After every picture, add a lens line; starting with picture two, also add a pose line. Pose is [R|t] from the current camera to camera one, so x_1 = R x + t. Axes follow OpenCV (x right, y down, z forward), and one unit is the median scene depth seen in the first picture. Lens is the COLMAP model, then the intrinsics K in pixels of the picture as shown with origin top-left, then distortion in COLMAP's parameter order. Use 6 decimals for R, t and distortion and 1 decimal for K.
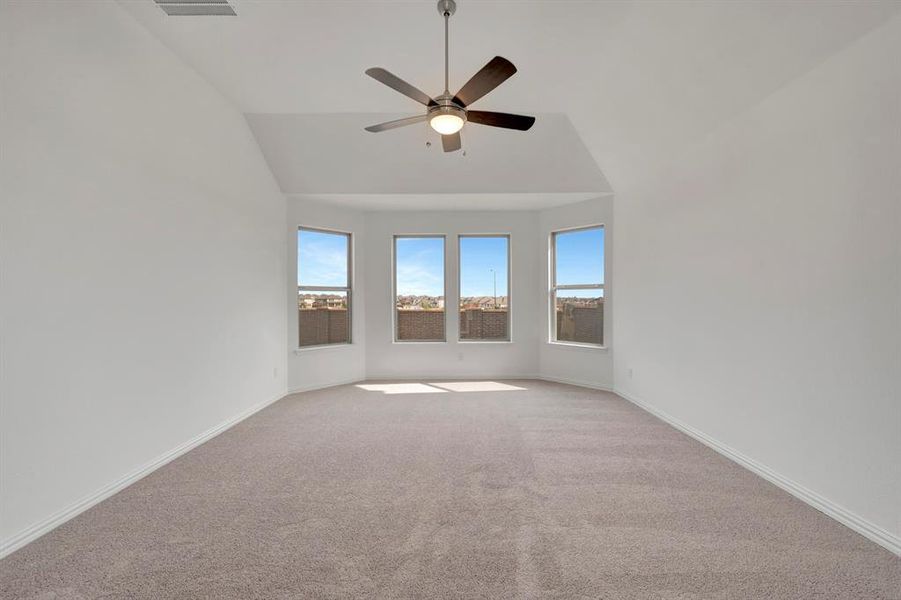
lens RADIAL K [[358.2, 0, 459.0], [0, 358.2, 298.1], [0, 0, 1]] dist [0.000074, -0.000052]
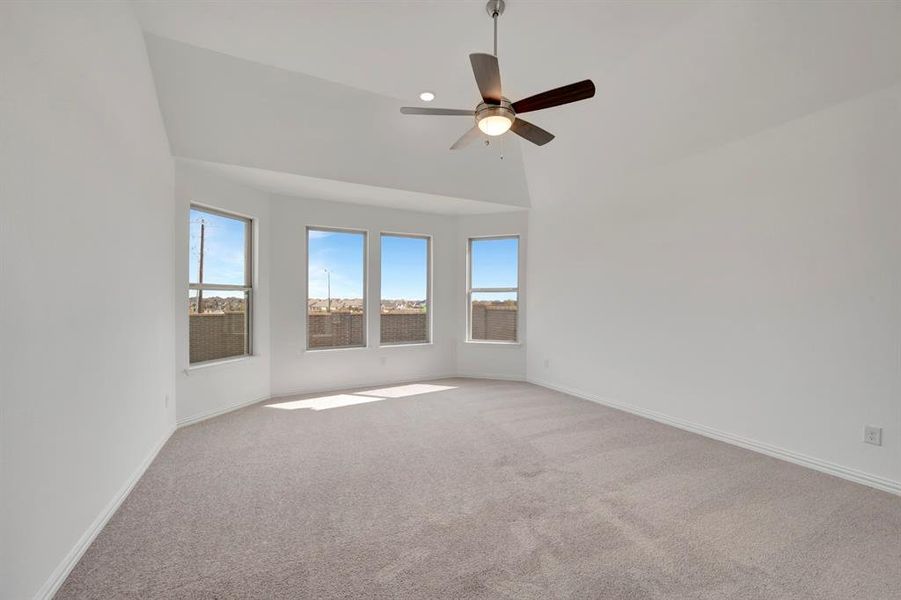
lens RADIAL K [[358.2, 0, 454.3], [0, 358.2, 305.1], [0, 0, 1]] dist [0.000074, -0.000052]
pose [[0.891321, -0.004181, 0.453353, -0.265006], [-0.001450, 0.999926, 0.012073, 0.001661], [-0.453370, -0.011418, 0.891249, 0.067921]]
